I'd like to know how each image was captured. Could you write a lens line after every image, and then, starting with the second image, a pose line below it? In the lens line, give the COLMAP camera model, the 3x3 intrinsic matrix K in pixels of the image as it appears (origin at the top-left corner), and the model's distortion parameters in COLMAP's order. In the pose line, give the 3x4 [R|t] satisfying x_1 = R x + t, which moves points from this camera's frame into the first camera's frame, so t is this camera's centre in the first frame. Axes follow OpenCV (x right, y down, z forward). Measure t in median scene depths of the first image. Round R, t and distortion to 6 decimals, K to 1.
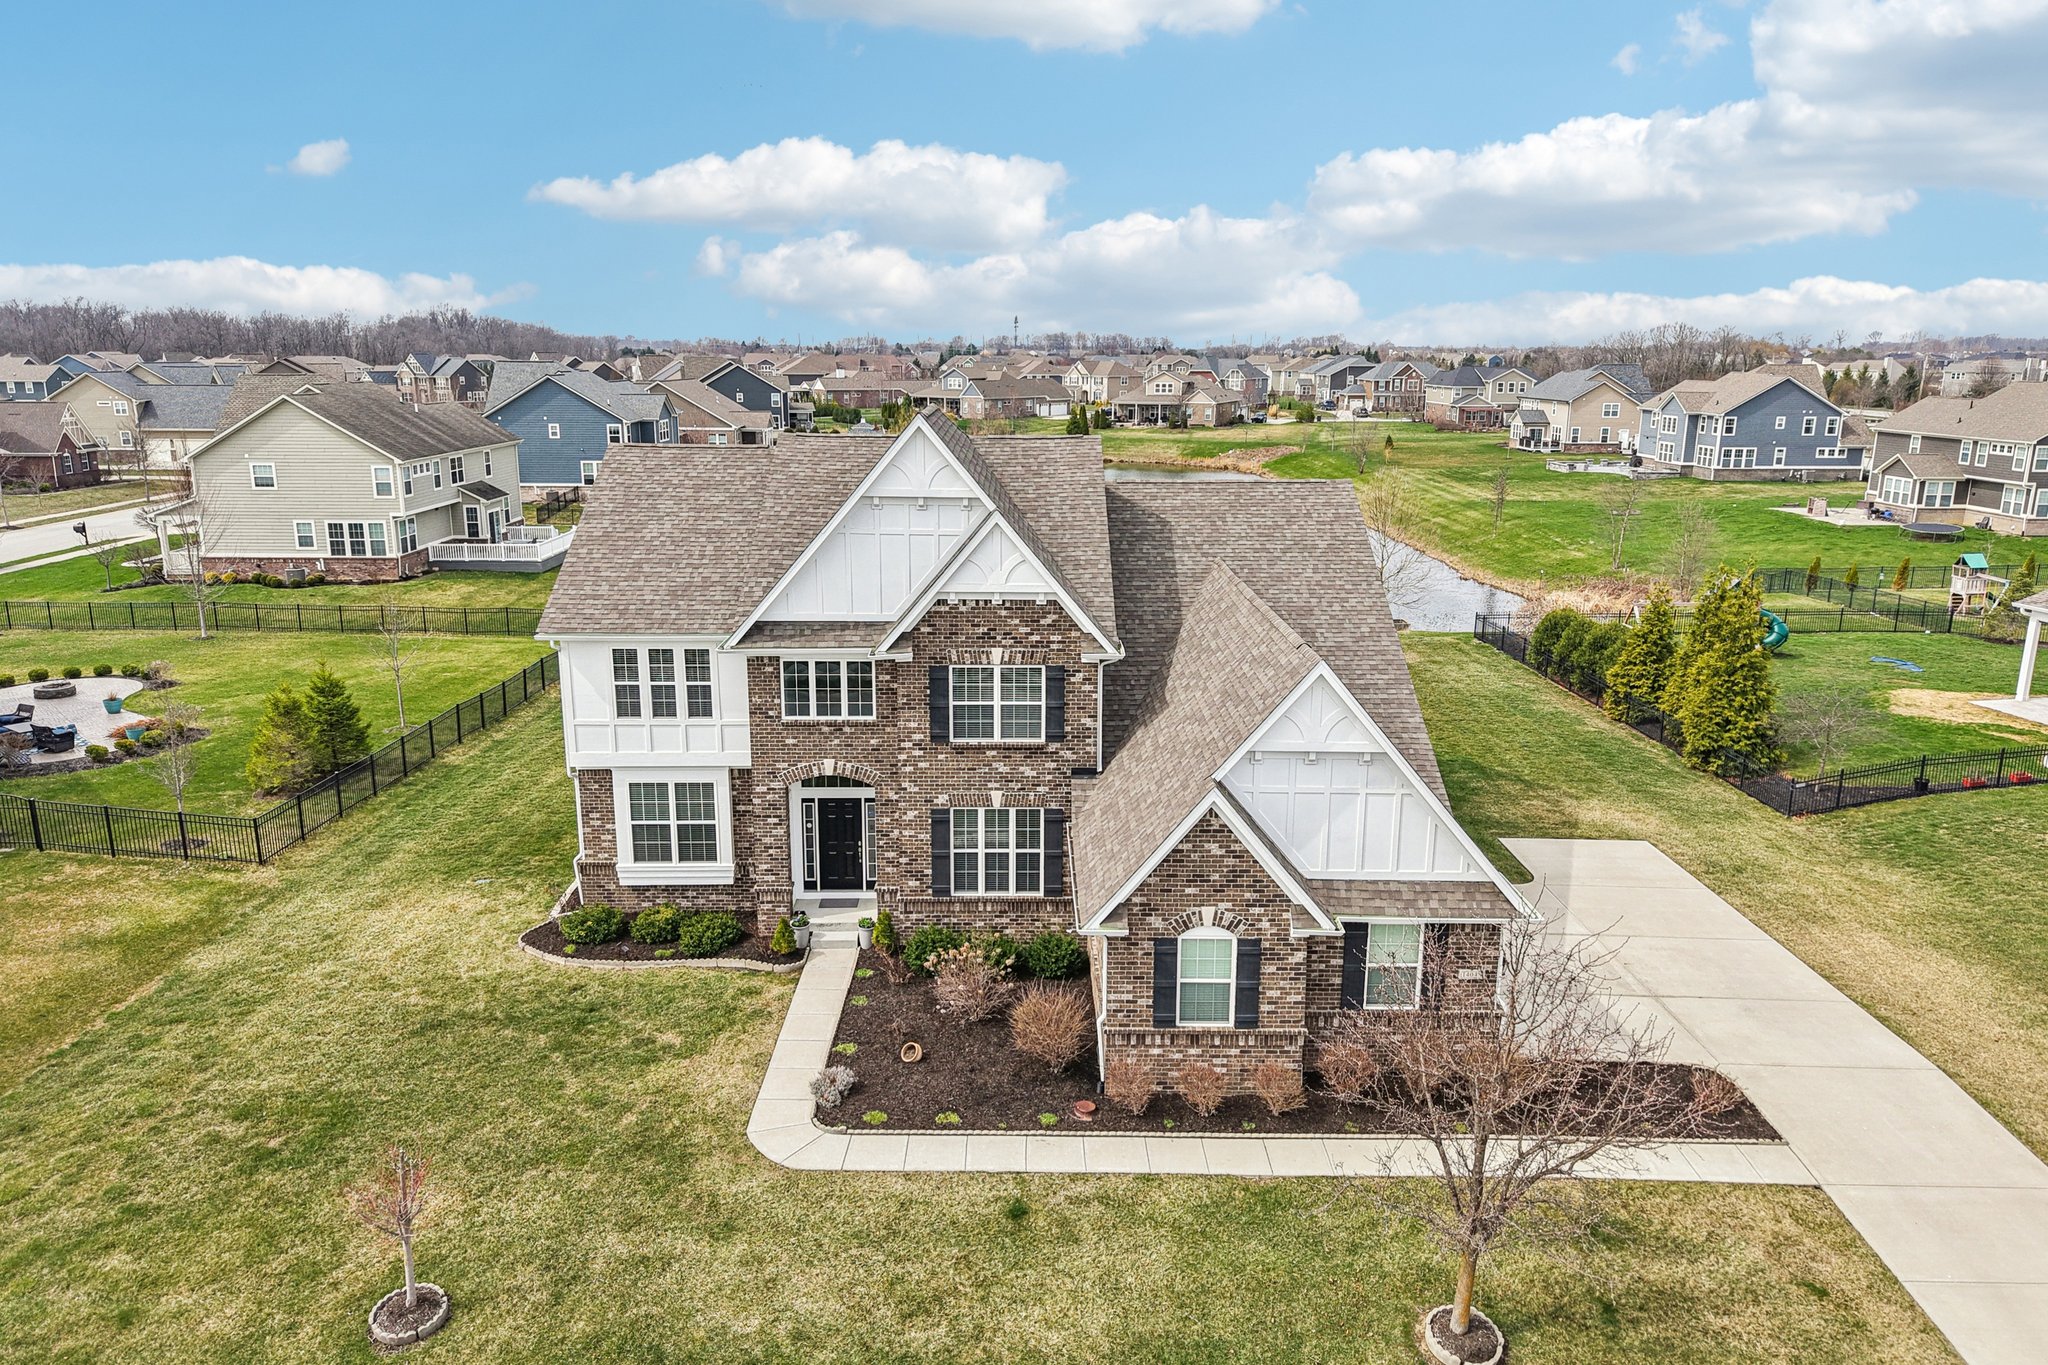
lens RADIAL K [[1377.5, 0, 1012.9], [0, 1377.5, 667.7], [0, 0, 1]] dist [0.031519, -0.032171]
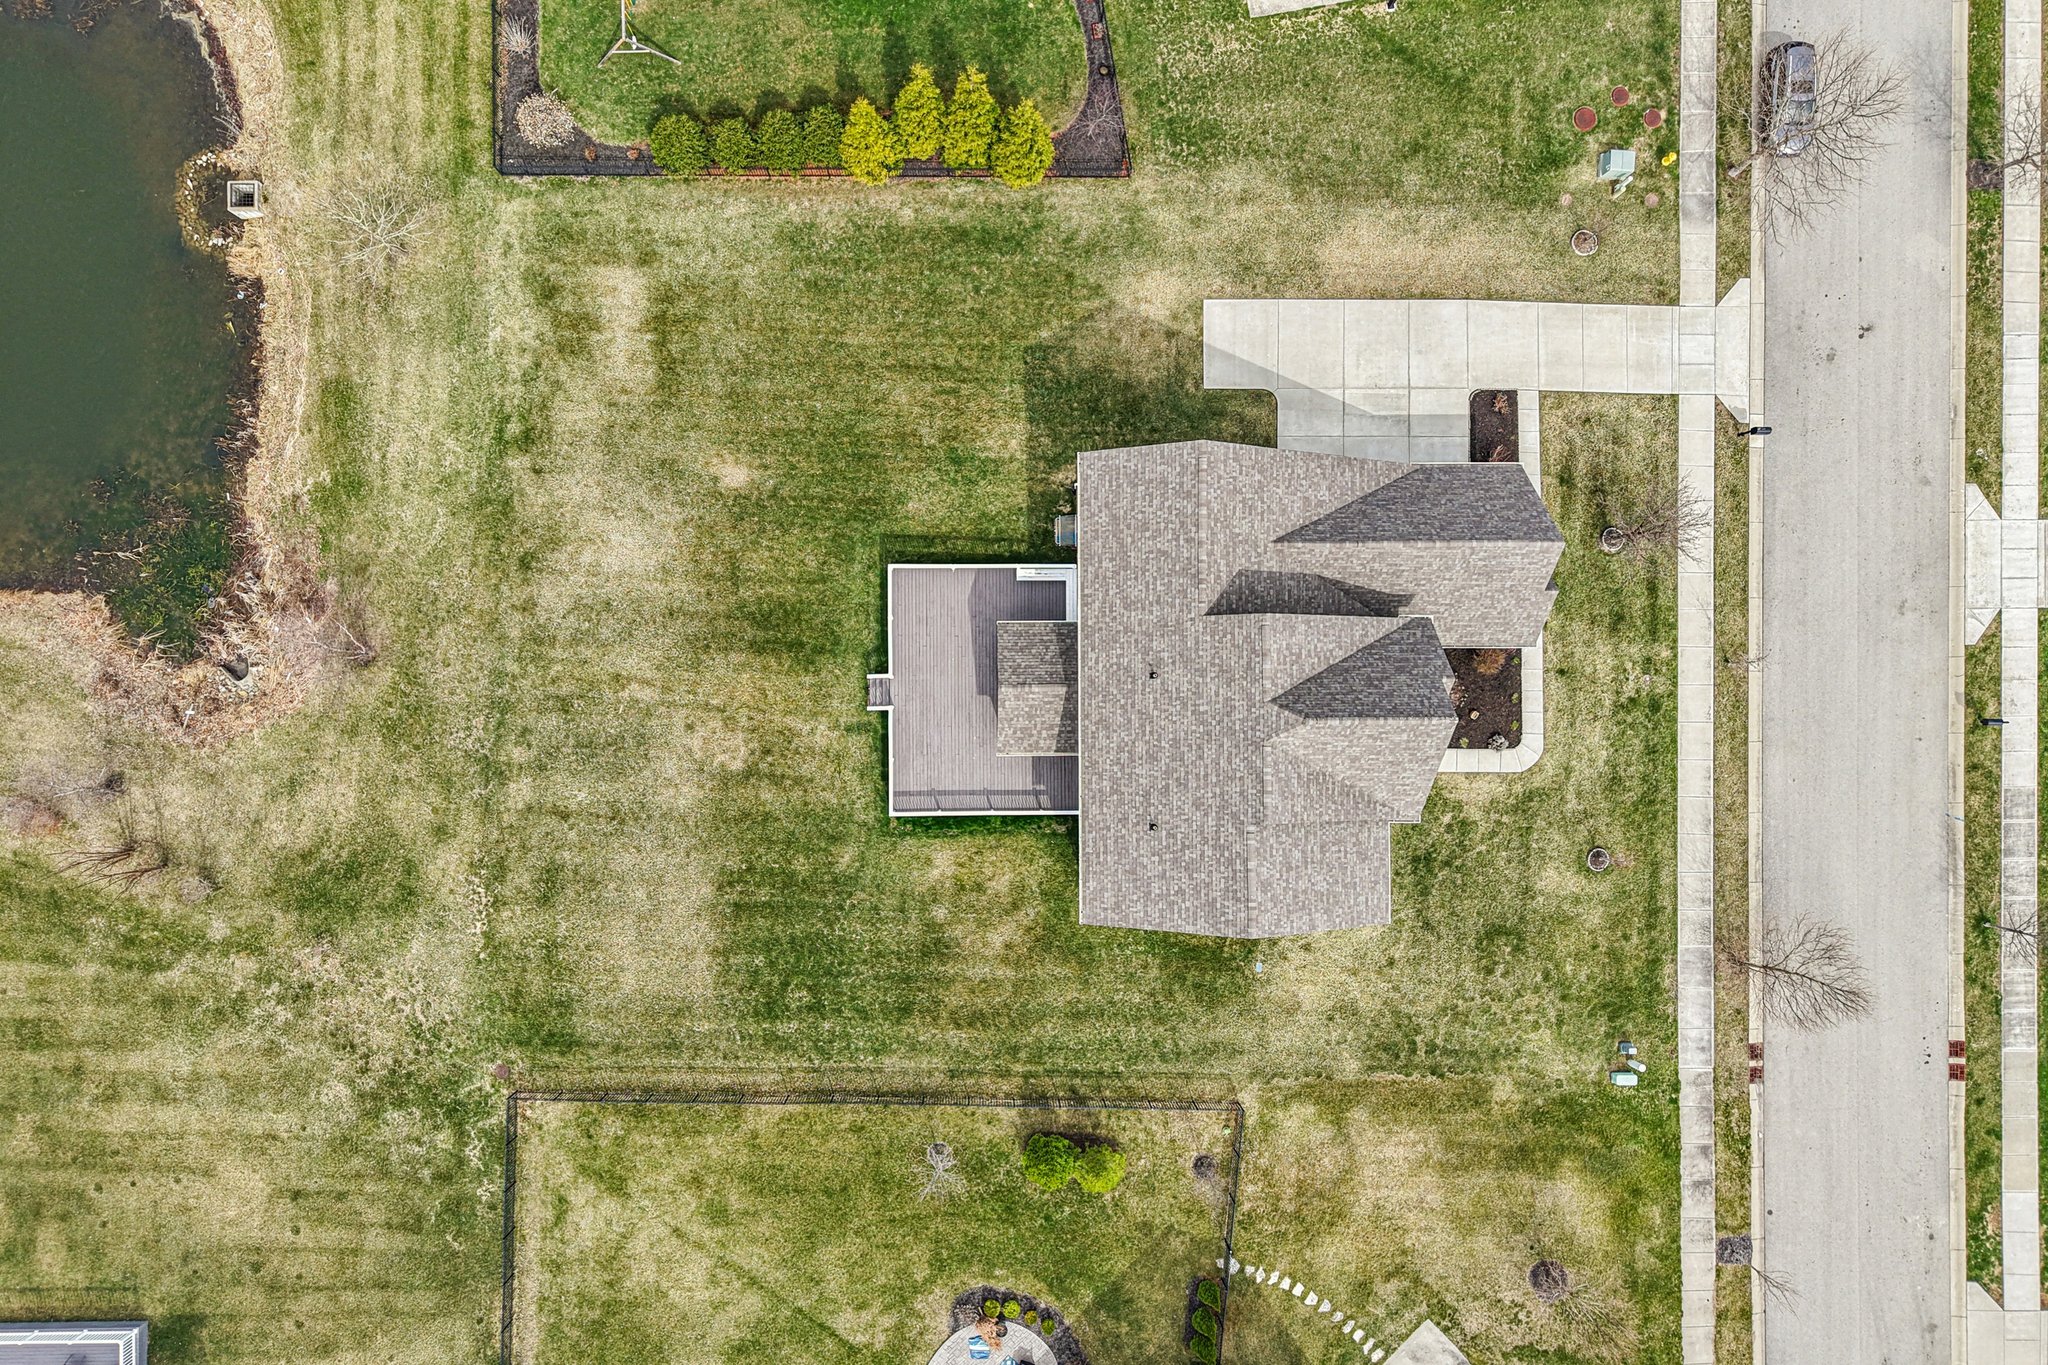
lens RADIAL K [[1394.1, 0, 1023.1], [0, 1394.1, 709.7], [0, 0, 1]] dist [0.022359, -0.025106]
pose [[-0.002525, -0.999984, 0.005127, -0.063500], [0.190506, 0.004552, 0.981676, -1.958556], [-0.981683, 0.003456, 0.190491, 1.104750]]
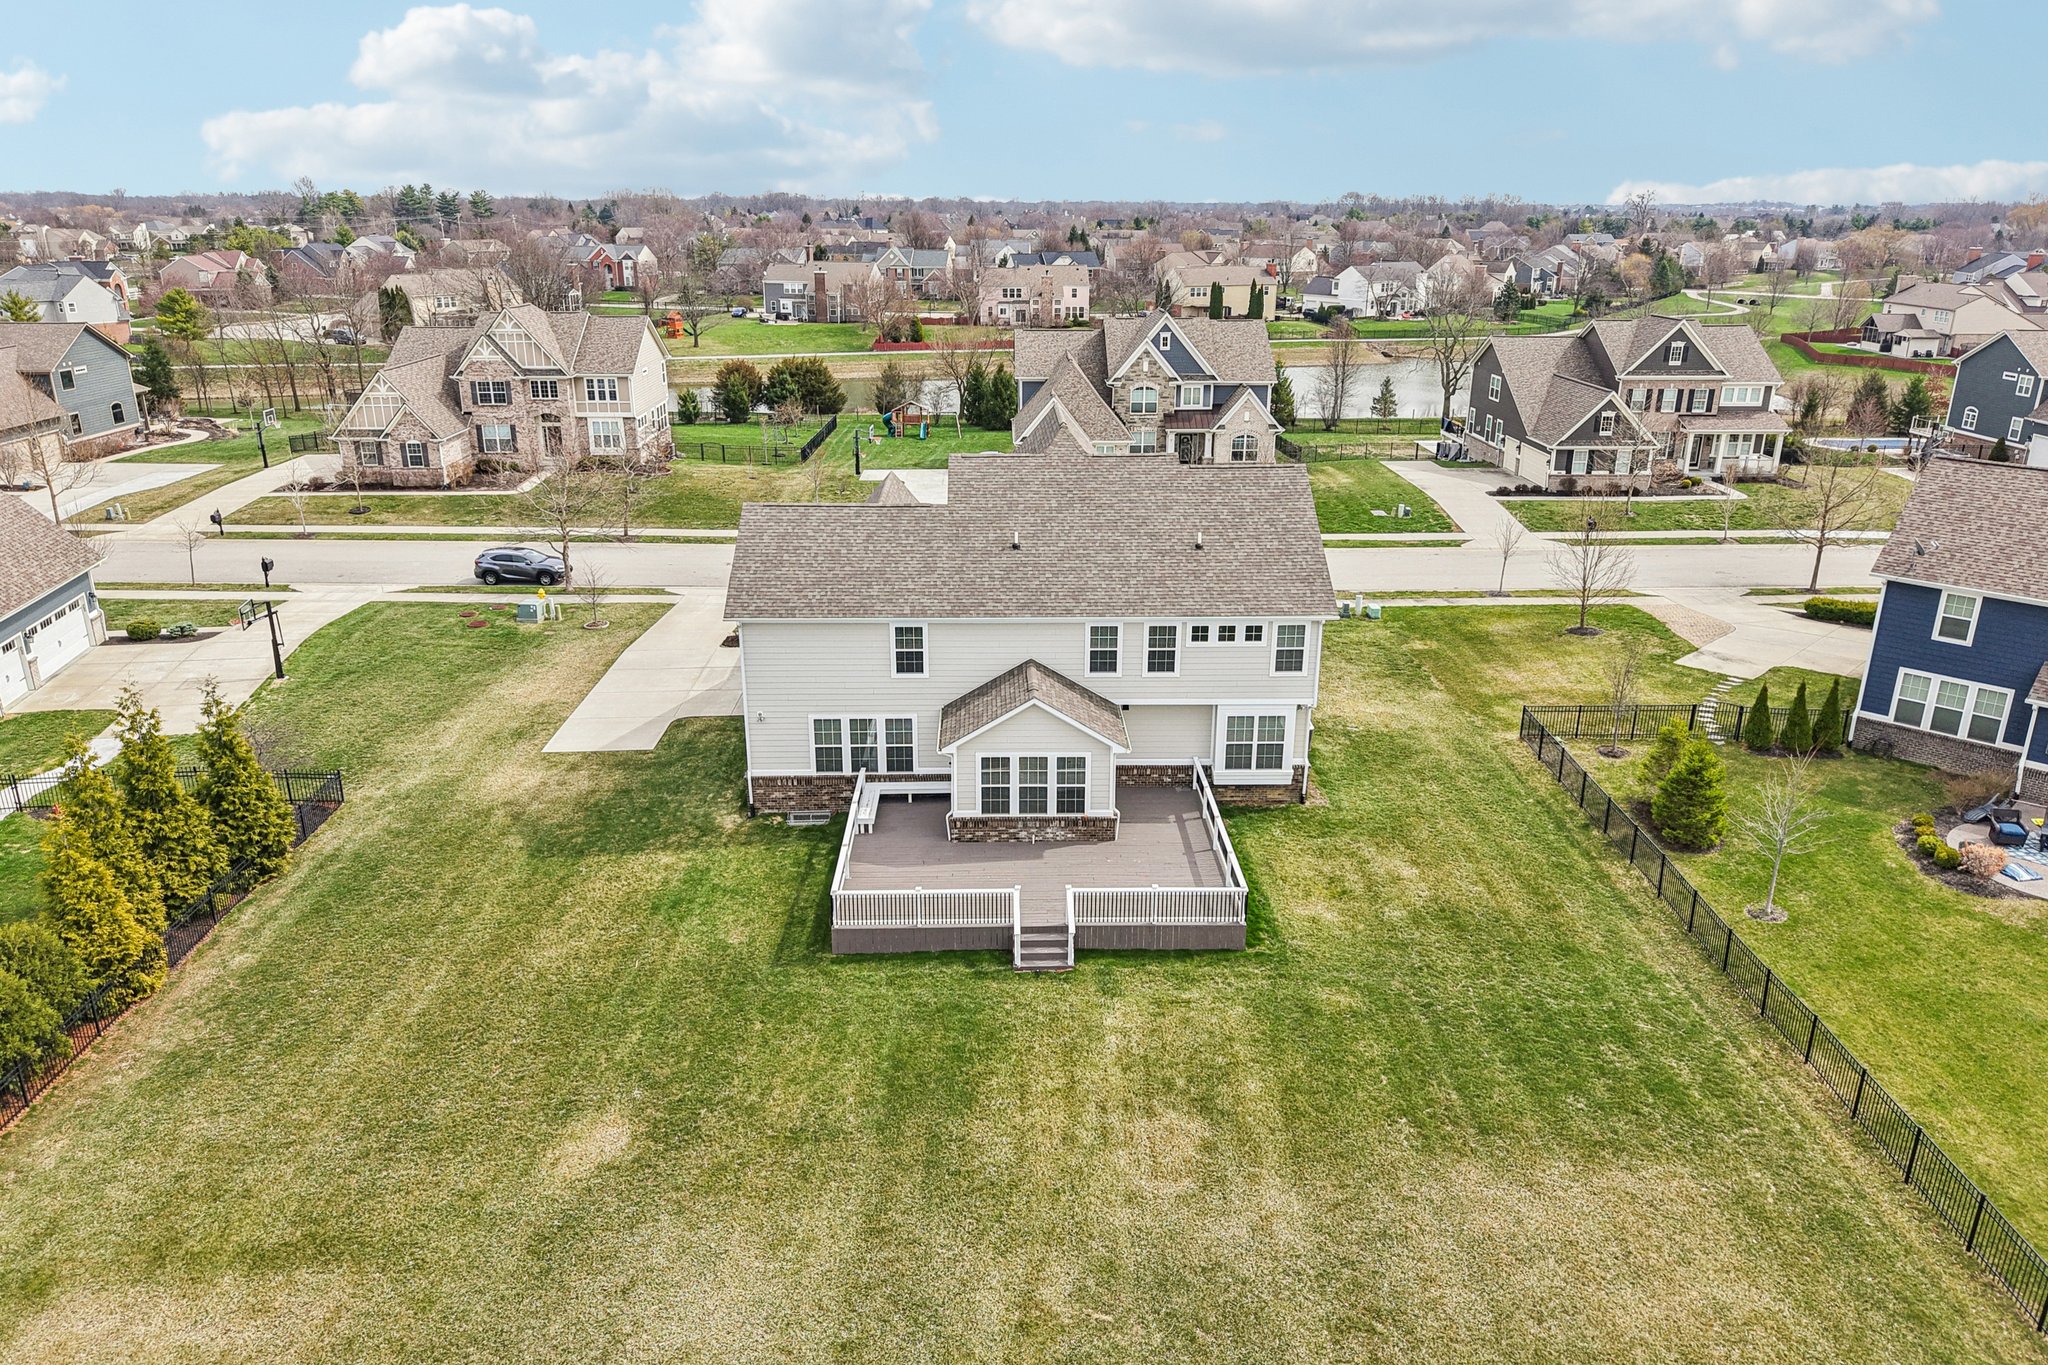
lens RADIAL K [[1369.2, 0, 1024.0], [0, 1369.2, 682.5], [0, 0, 1]] dist [0.037077, -0.037956]
pose [[-0.999772, 0.001579, -0.021311, 0.016517], [-0.010033, 0.845822, 0.533371, -0.807296], [0.018868, 0.533463, -0.845613, 2.606845]]
